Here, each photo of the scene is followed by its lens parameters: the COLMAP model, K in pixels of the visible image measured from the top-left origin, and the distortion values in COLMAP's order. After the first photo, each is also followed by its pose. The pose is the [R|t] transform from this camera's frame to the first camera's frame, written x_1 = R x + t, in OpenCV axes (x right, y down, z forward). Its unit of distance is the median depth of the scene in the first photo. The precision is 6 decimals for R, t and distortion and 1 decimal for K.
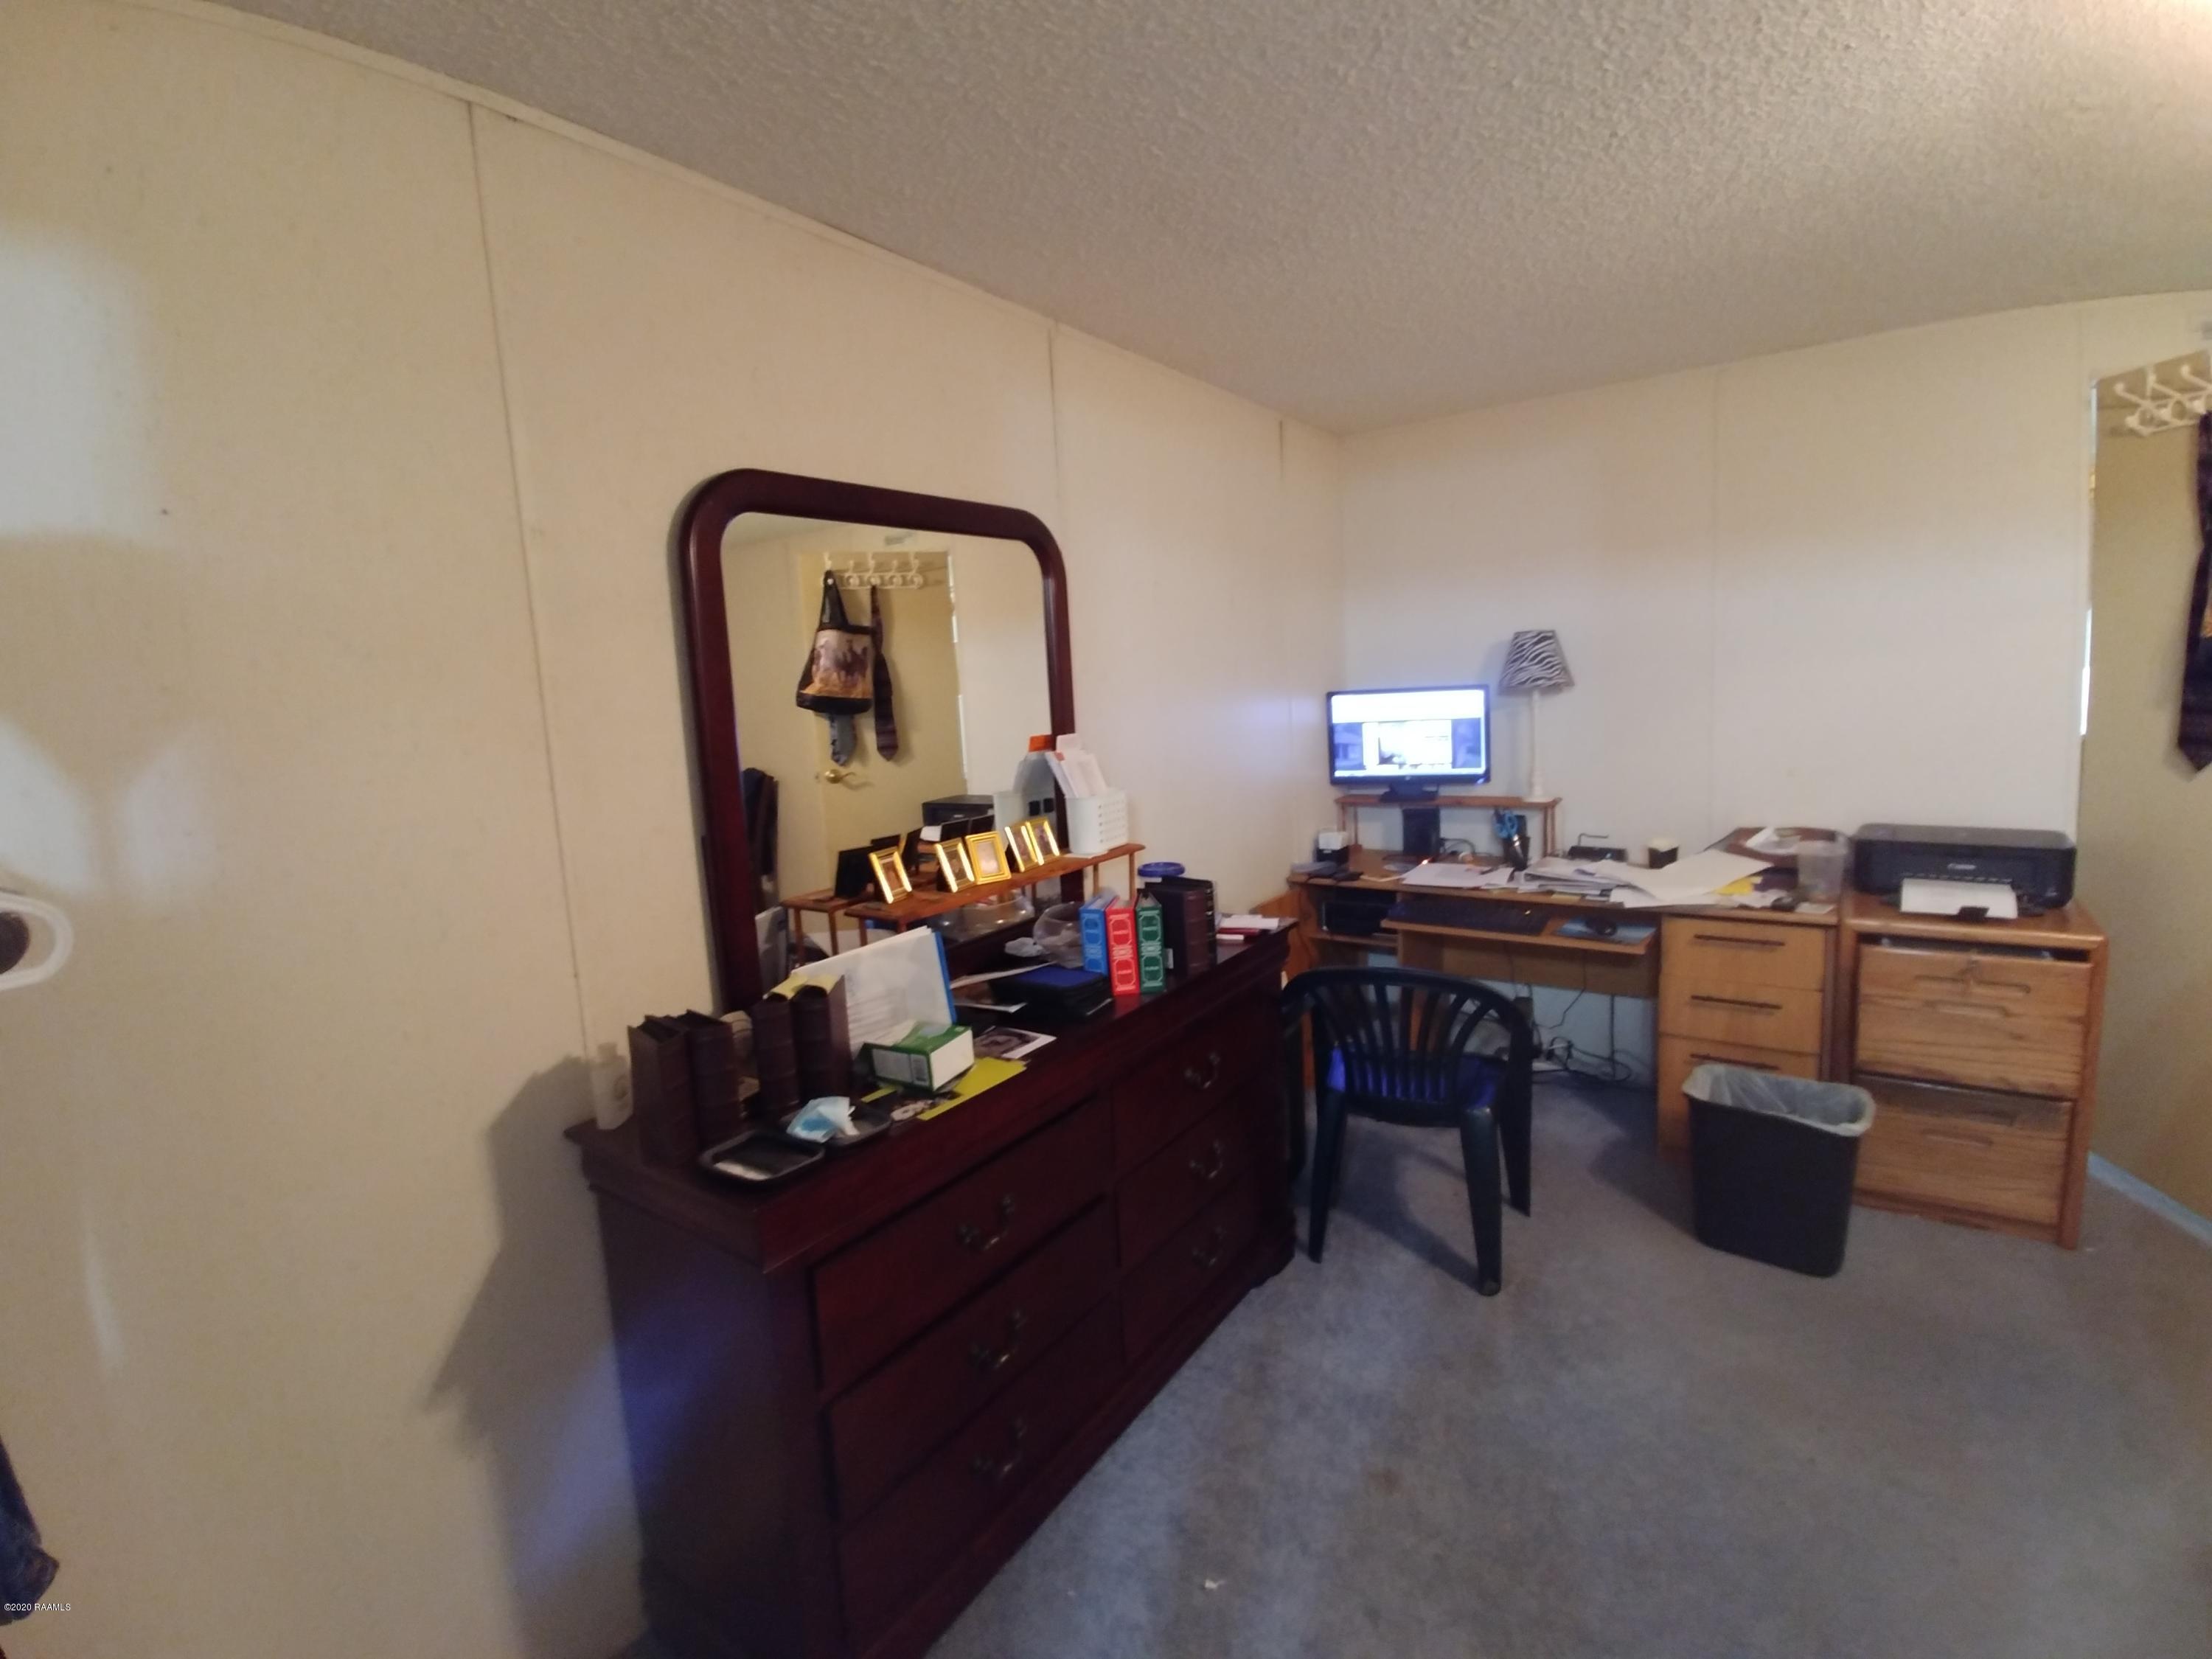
lens RADIAL K [[978.3, 0, 1111.4], [0, 978.3, 820.0], [0, 0, 1]] dist [-0.015137, -0.003888]
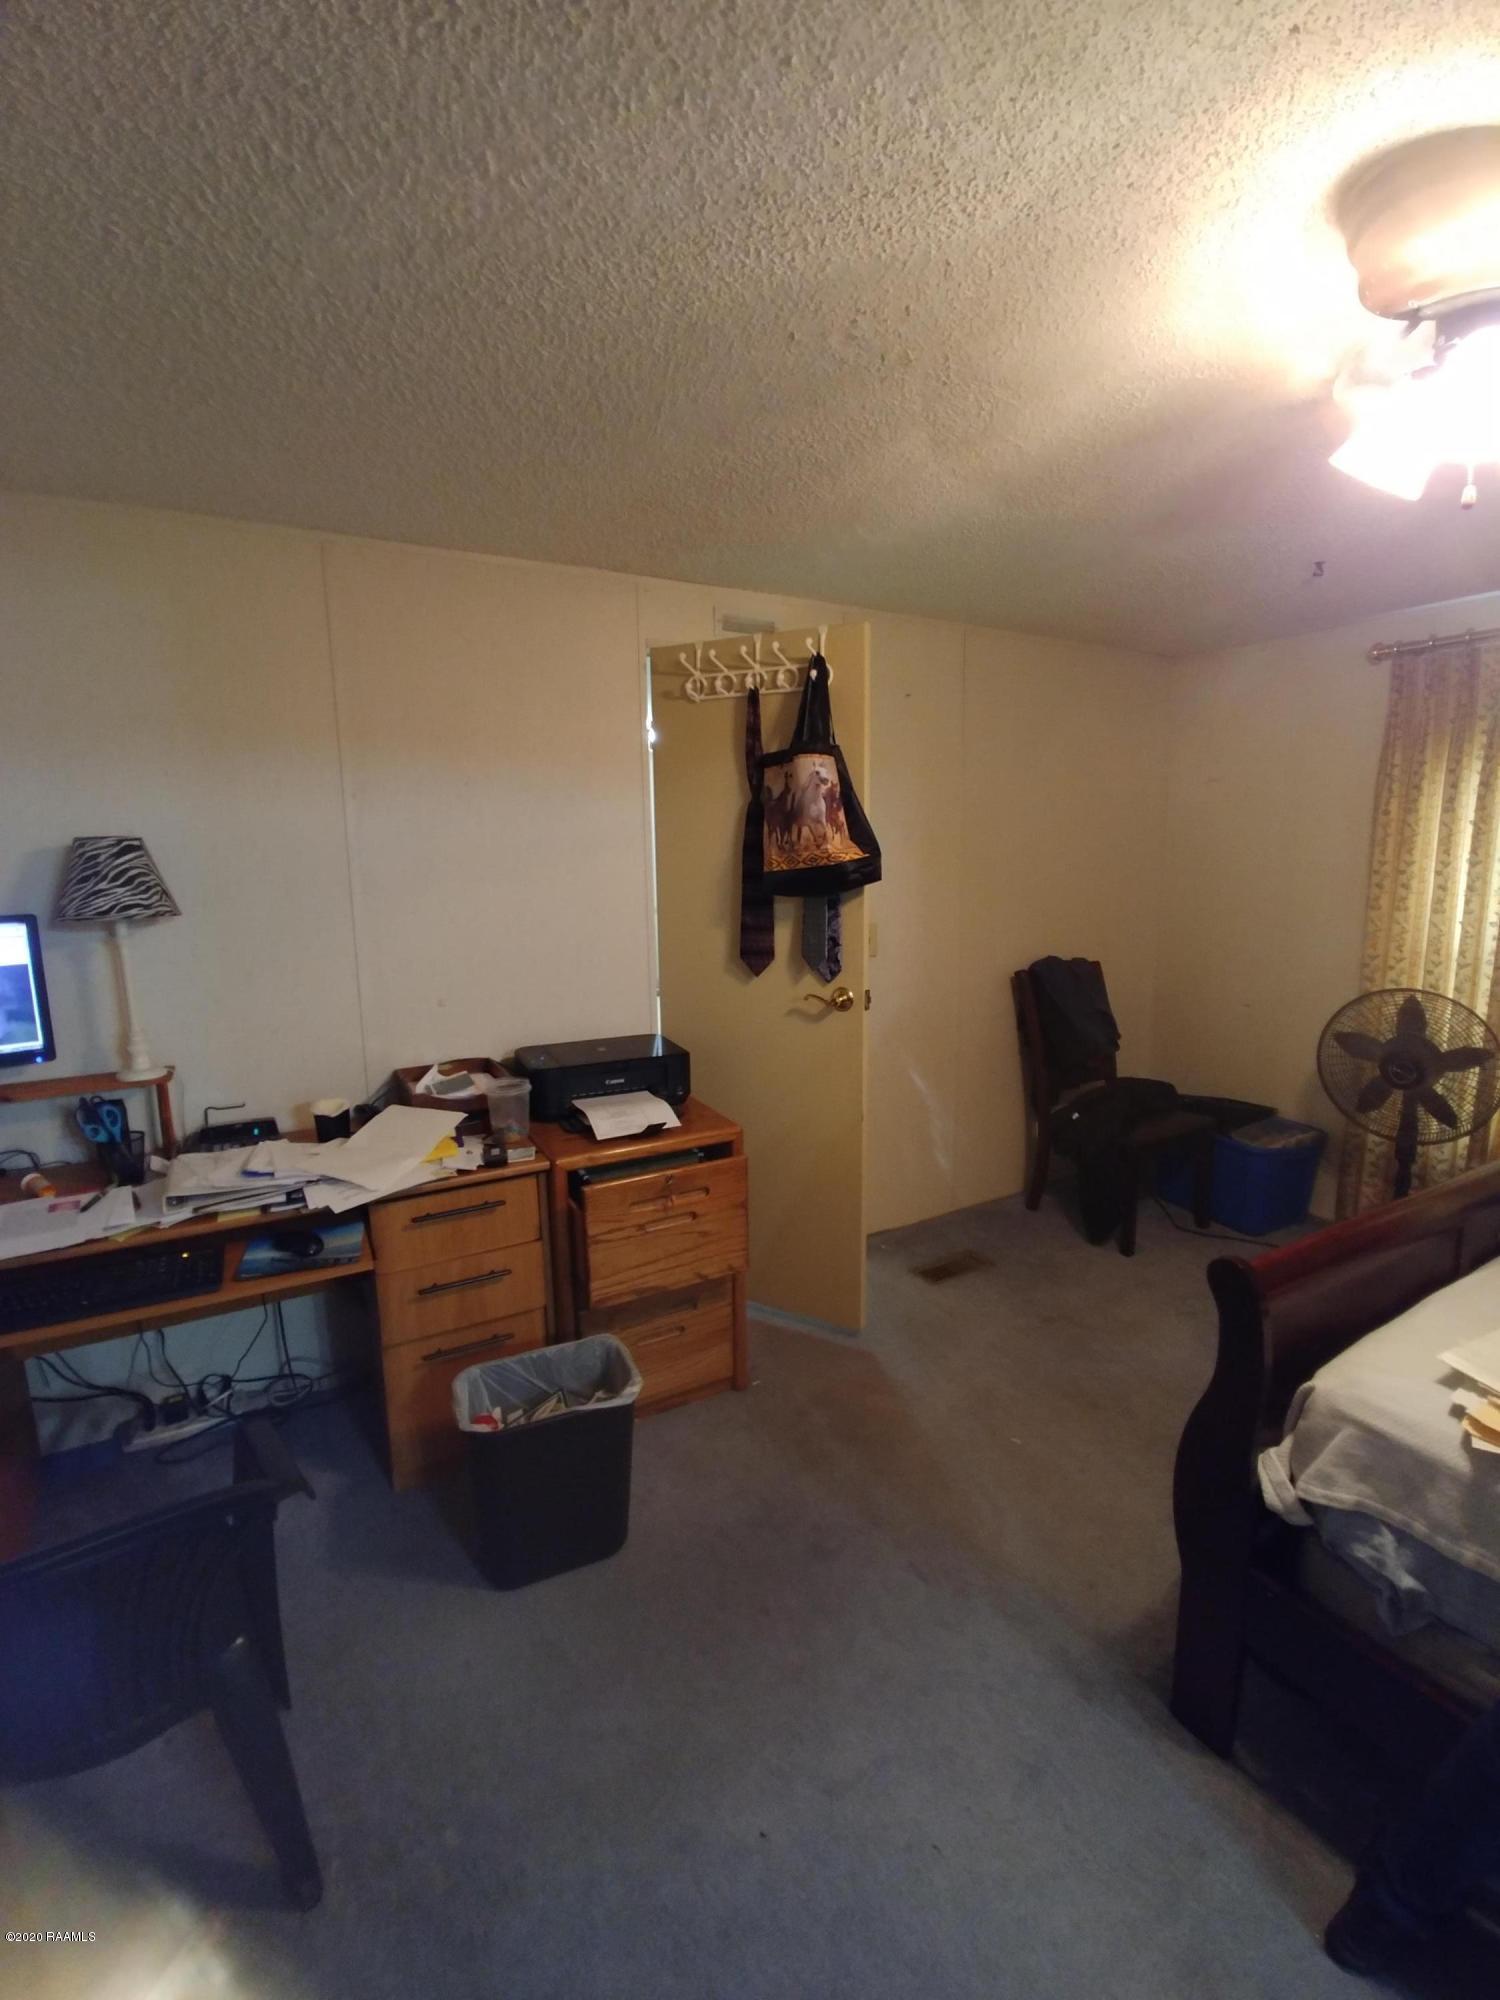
lens RADIAL K [[884.6, 0, 750.9], [0, 884.6, 998.1], [0, 0, 1]] dist [-0.015137, -0.003888]
pose [[0.419195, -0.102732, 0.902065, 0.068476], [0.119247, 0.991200, 0.057468, -0.075972], [-0.900031, 0.083479, 0.427757, 0.410715]]
